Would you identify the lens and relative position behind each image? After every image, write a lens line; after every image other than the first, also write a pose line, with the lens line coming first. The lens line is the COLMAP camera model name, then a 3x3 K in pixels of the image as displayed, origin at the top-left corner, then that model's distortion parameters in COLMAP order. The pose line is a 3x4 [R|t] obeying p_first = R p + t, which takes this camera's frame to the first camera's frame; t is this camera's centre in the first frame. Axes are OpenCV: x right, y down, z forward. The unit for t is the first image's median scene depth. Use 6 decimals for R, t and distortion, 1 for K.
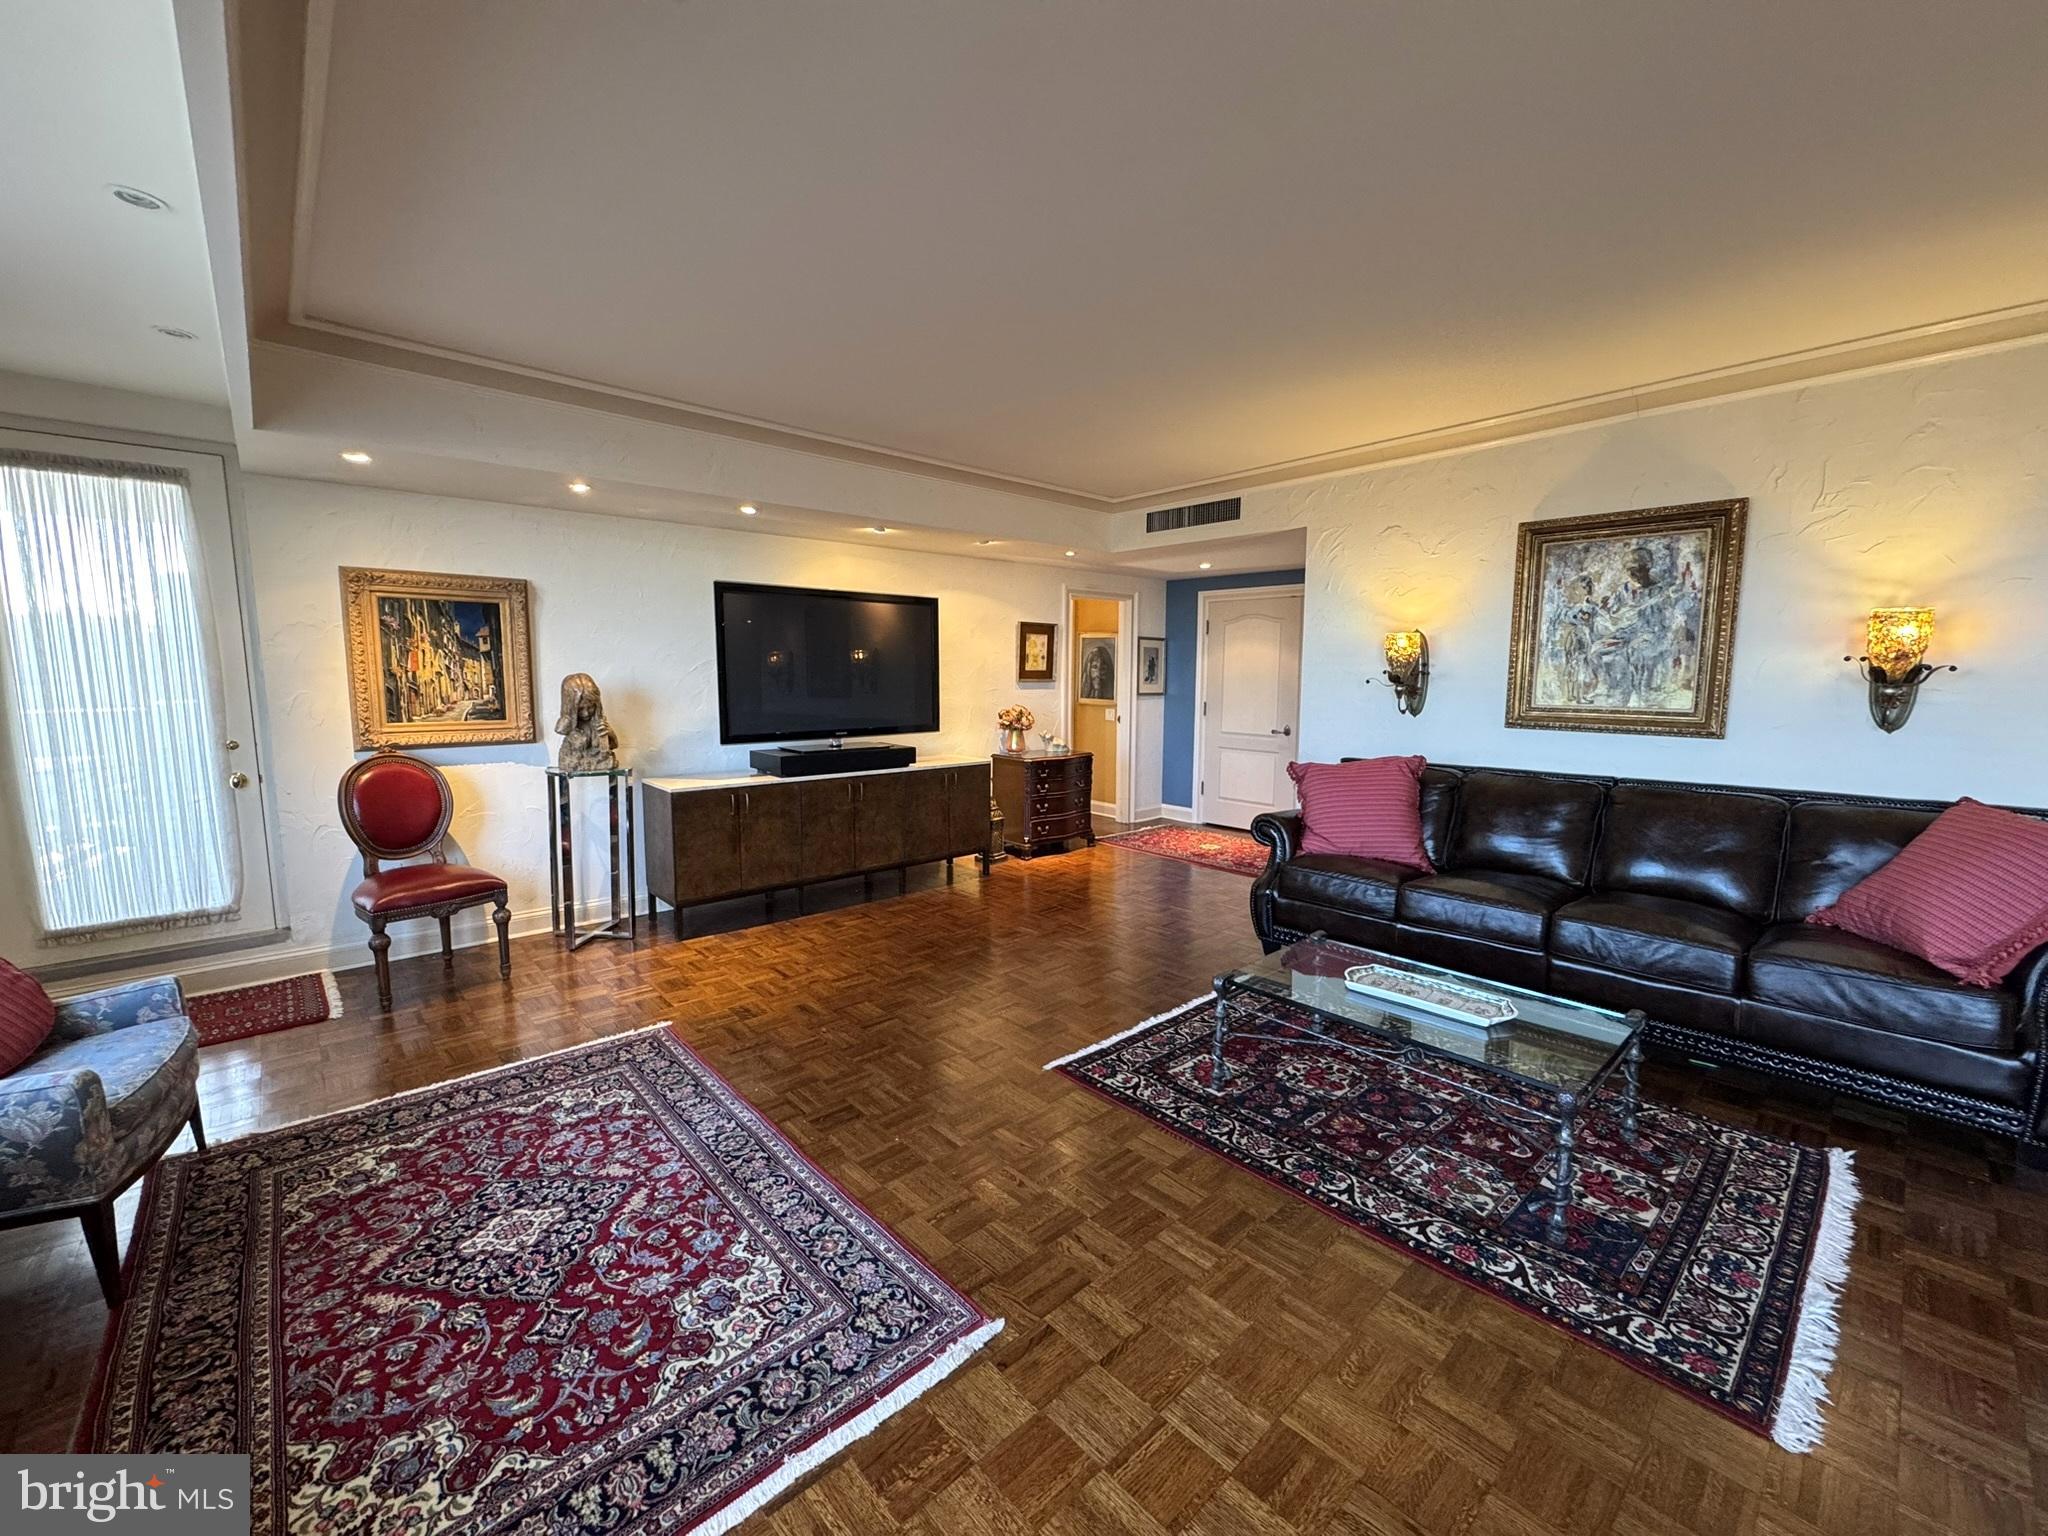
lens RADIAL K [[818.0, 0, 1024.8], [0, 818.0, 765.6], [0, 0, 1]] dist [-0.004344, 0.001042]
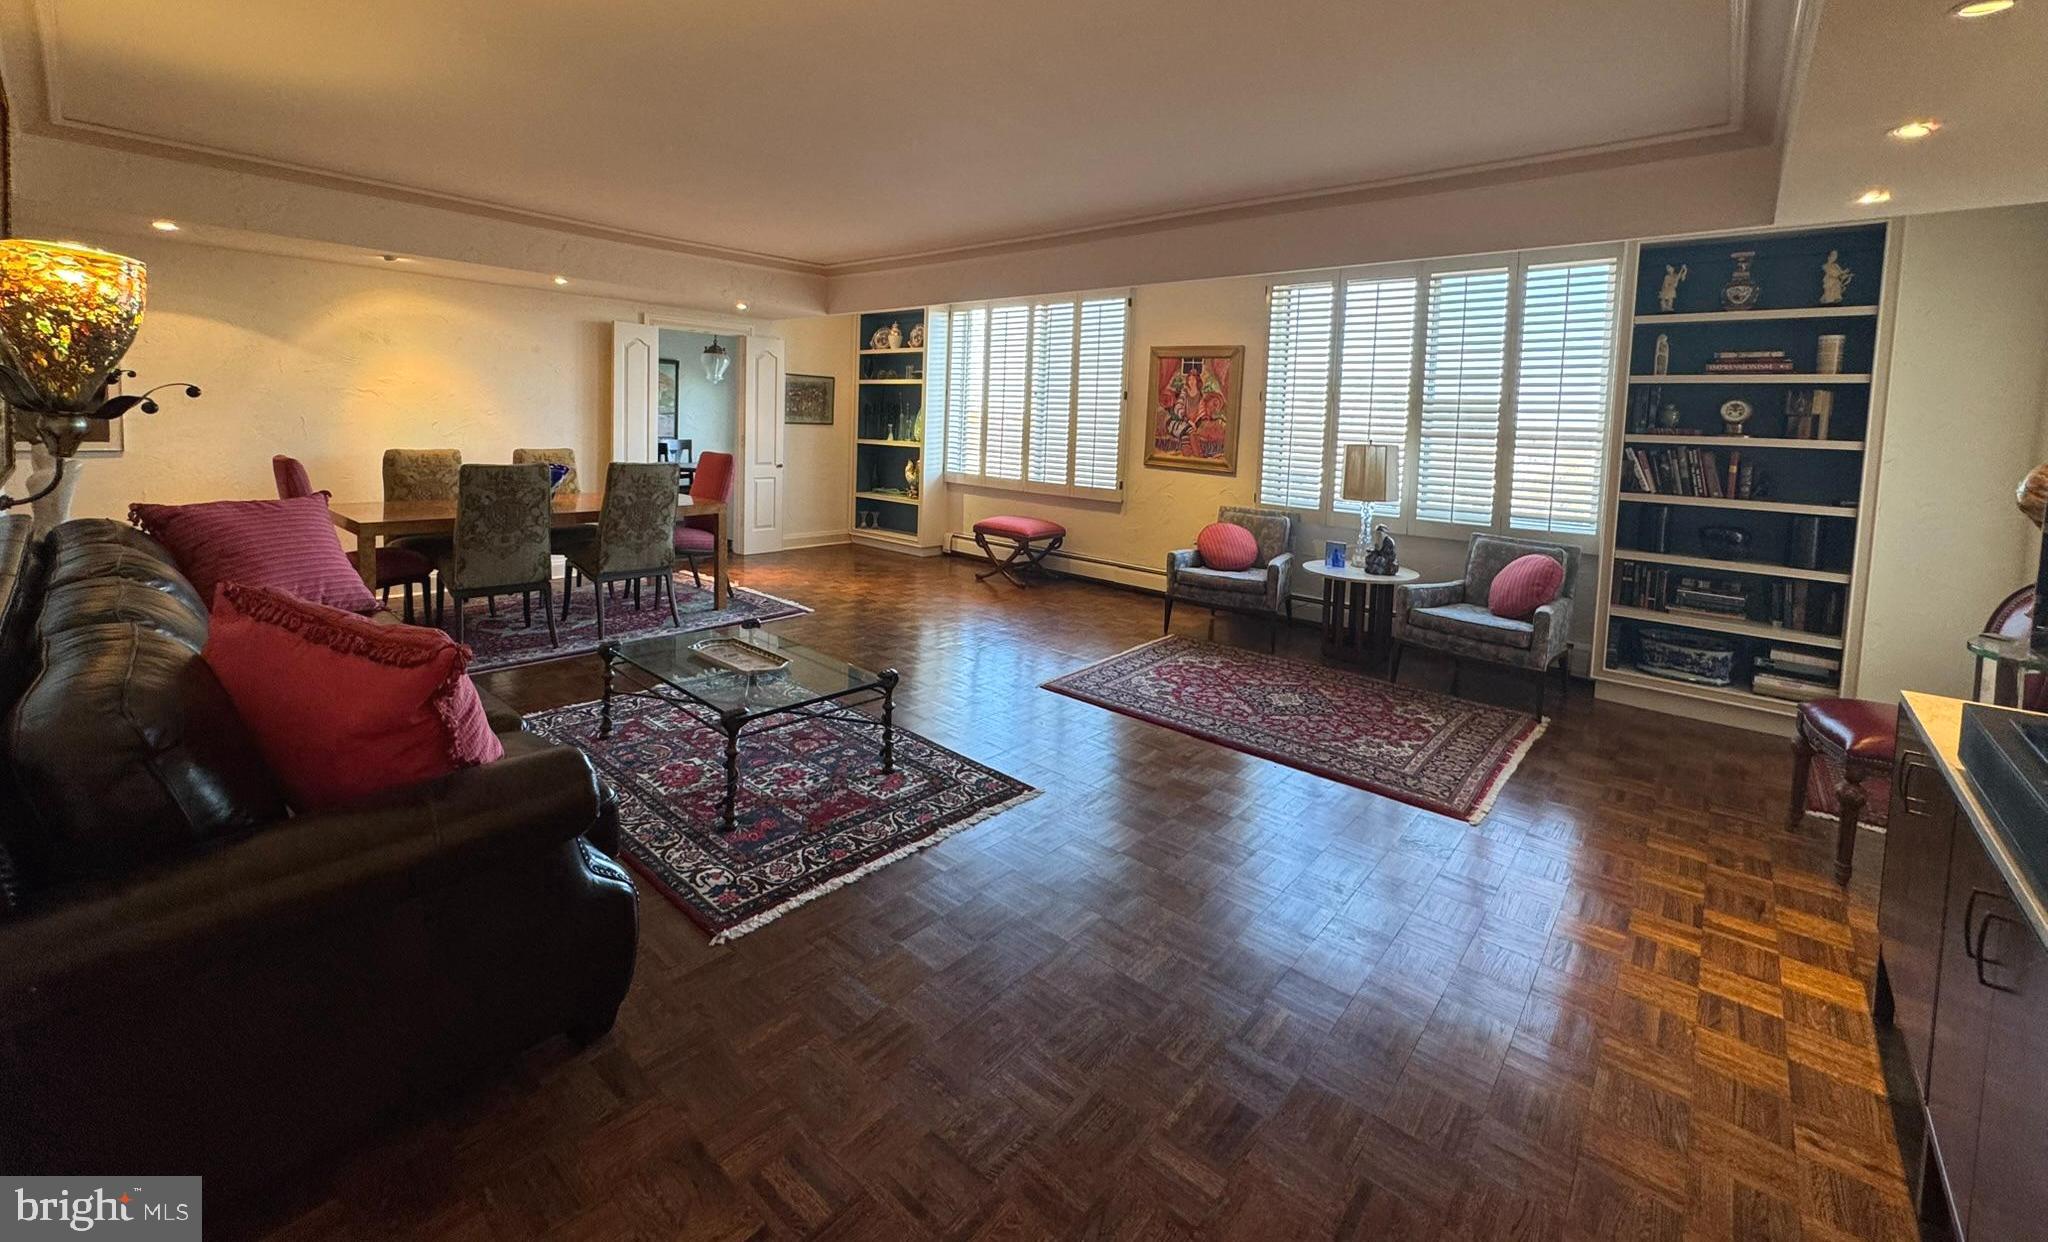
lens RADIAL K [[817.5, 0, 1023.6], [0, 817.5, 471.5], [0, 0, 1]] dist [-0.008379, 0.000101]
pose [[-0.992974, -0.030482, -0.114342, 0.178671], [-0.051007, 0.982134, 0.181137, -0.213843], [0.106777, 0.185697, -0.976788, 1.906338]]
